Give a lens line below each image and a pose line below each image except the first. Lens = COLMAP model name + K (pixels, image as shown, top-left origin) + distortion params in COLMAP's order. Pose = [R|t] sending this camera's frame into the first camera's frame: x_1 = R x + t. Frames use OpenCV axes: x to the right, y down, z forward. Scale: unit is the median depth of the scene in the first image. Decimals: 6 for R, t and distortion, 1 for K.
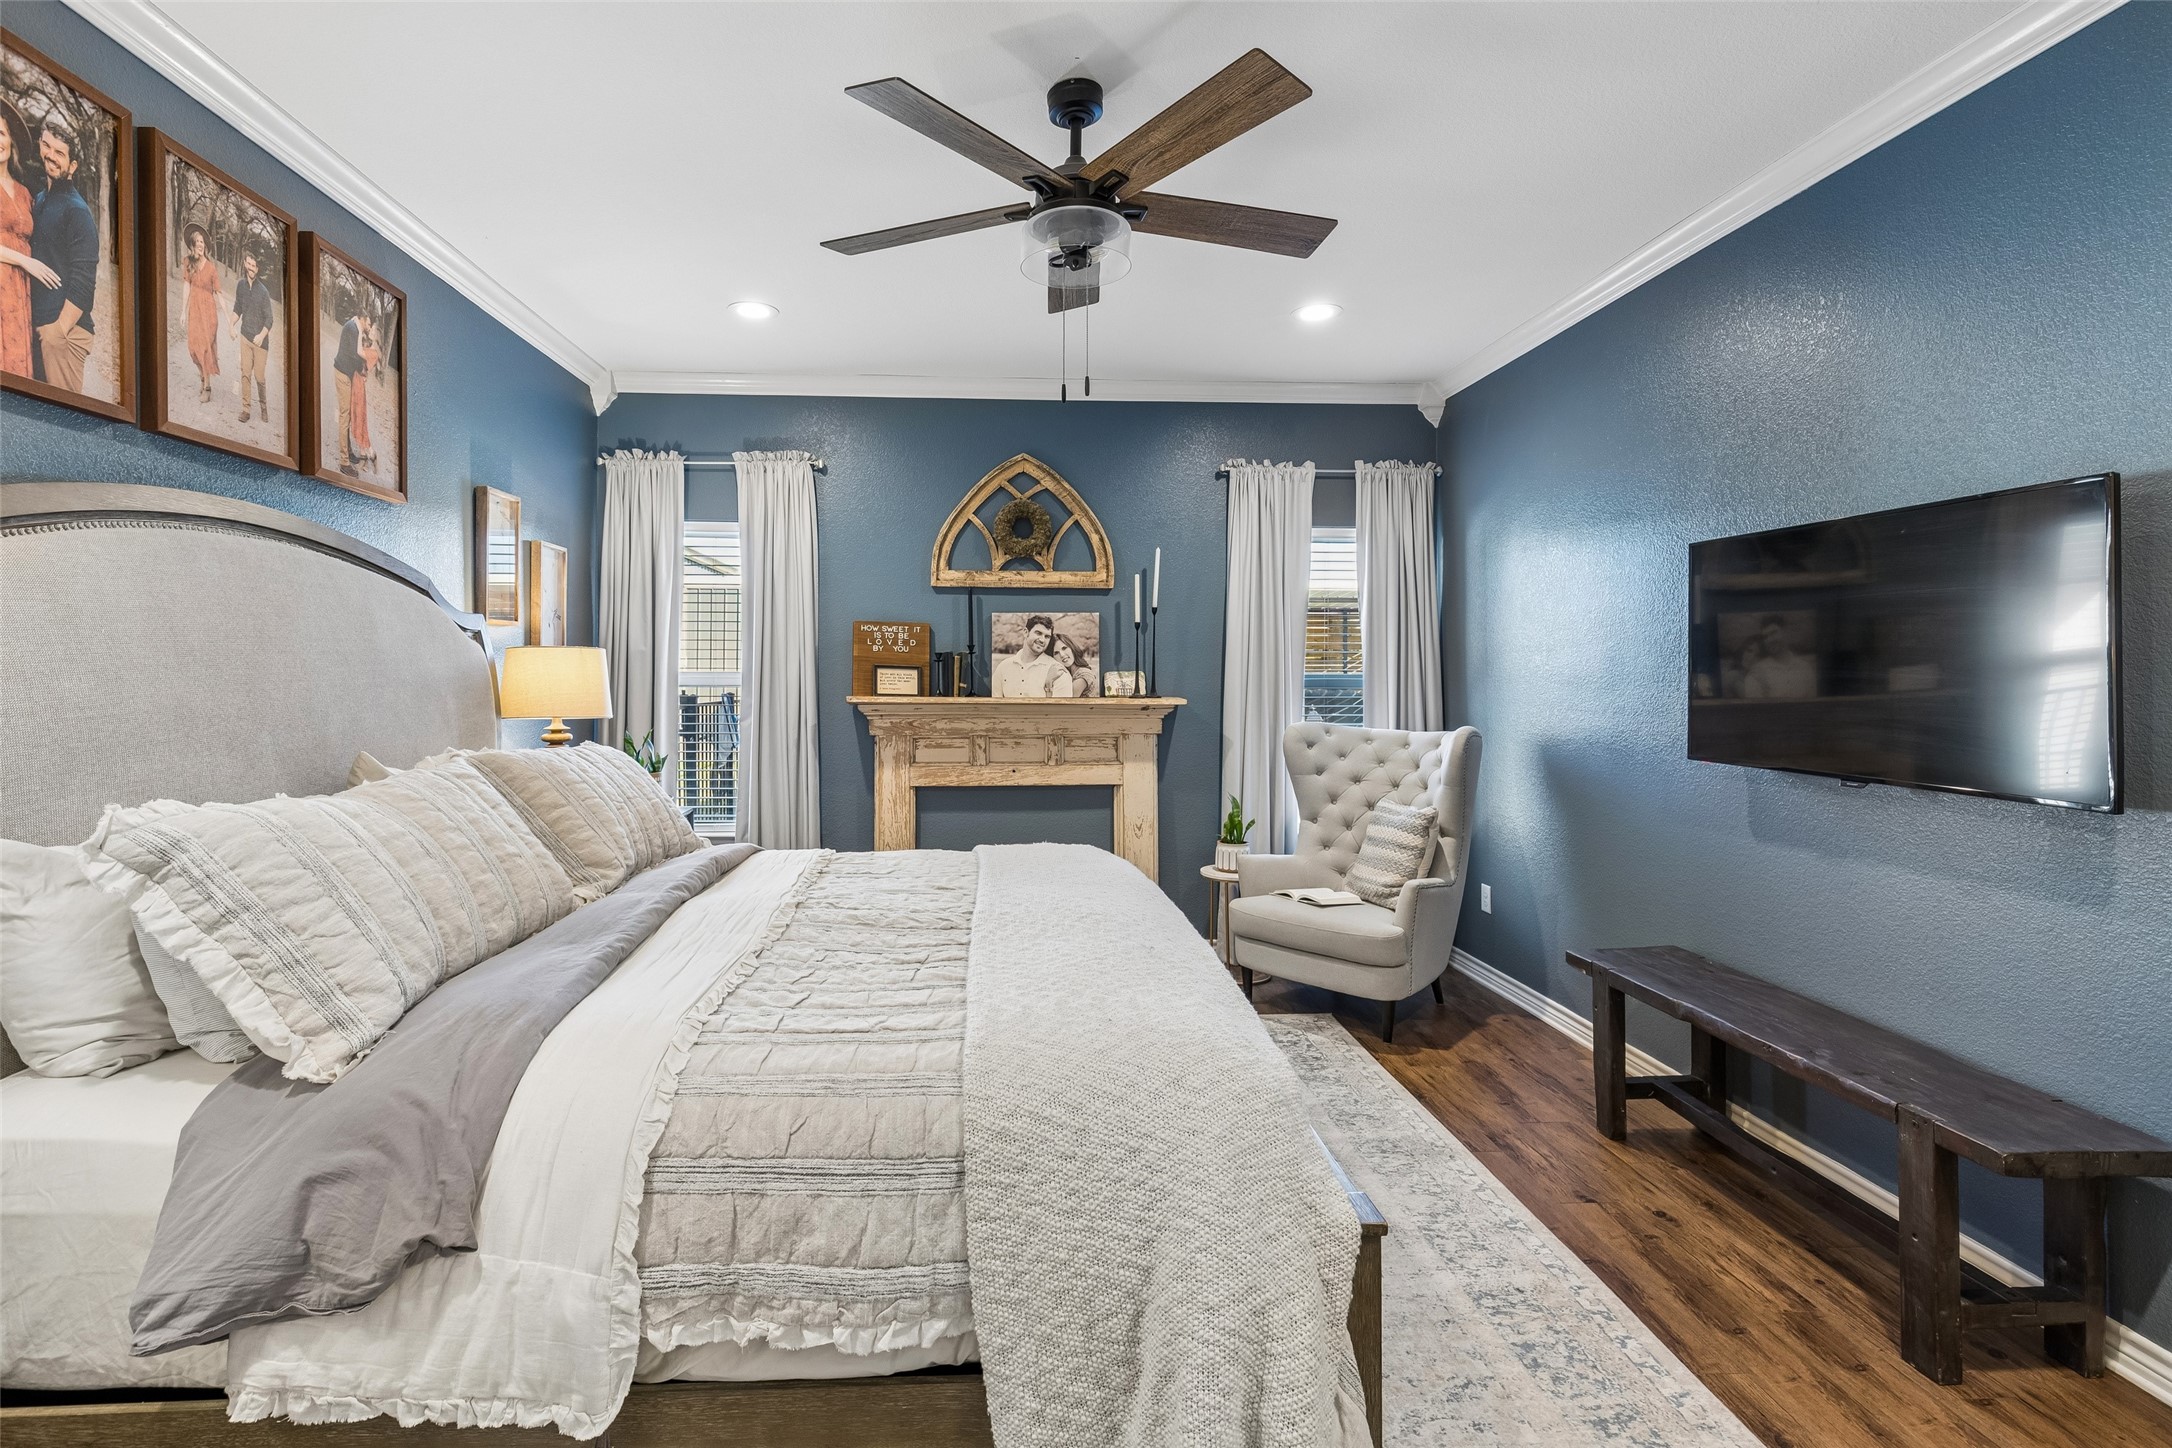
lens RADIAL K [[977.9, 0, 1033.7], [0, 977.9, 682.7], [0, 0, 1]] dist [0.010807, -0.000901]
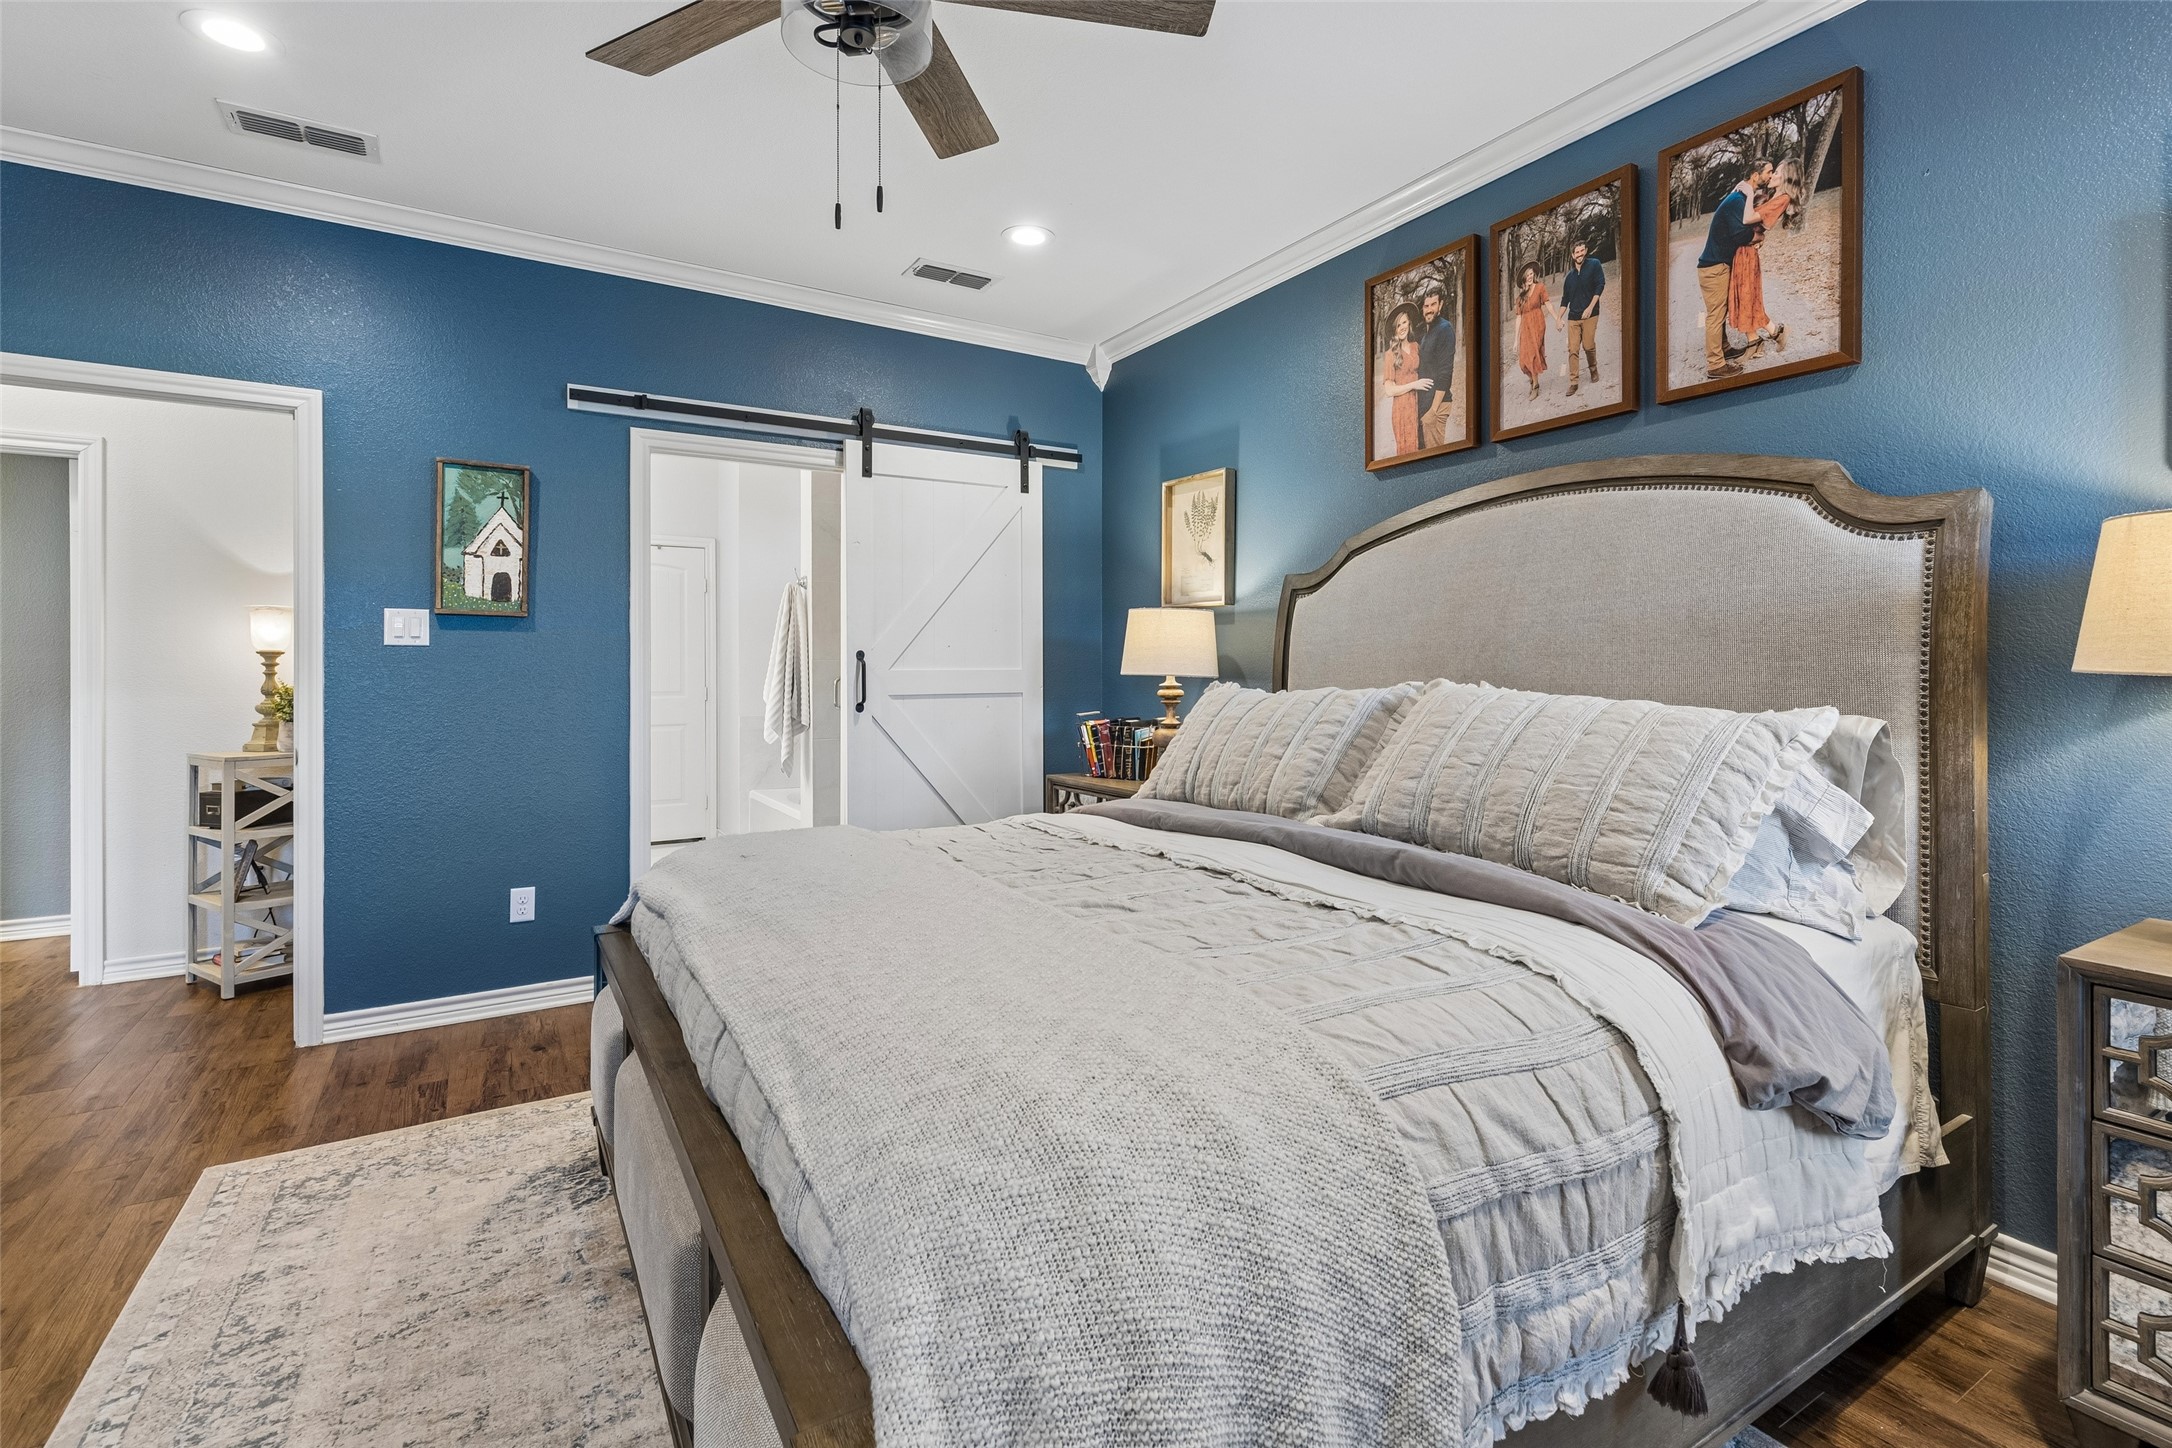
lens RADIAL K [[977.9, 0, 1077.9], [0, 977.9, 659.0], [0, 0, 1]] dist [0.010807, -0.000901]
pose [[-0.880480, 0.001000, -0.474082, 0.251510], [-0.000275, 0.999997, 0.002622, 0.041615], [0.474083, 0.002439, -0.880477, 1.741162]]
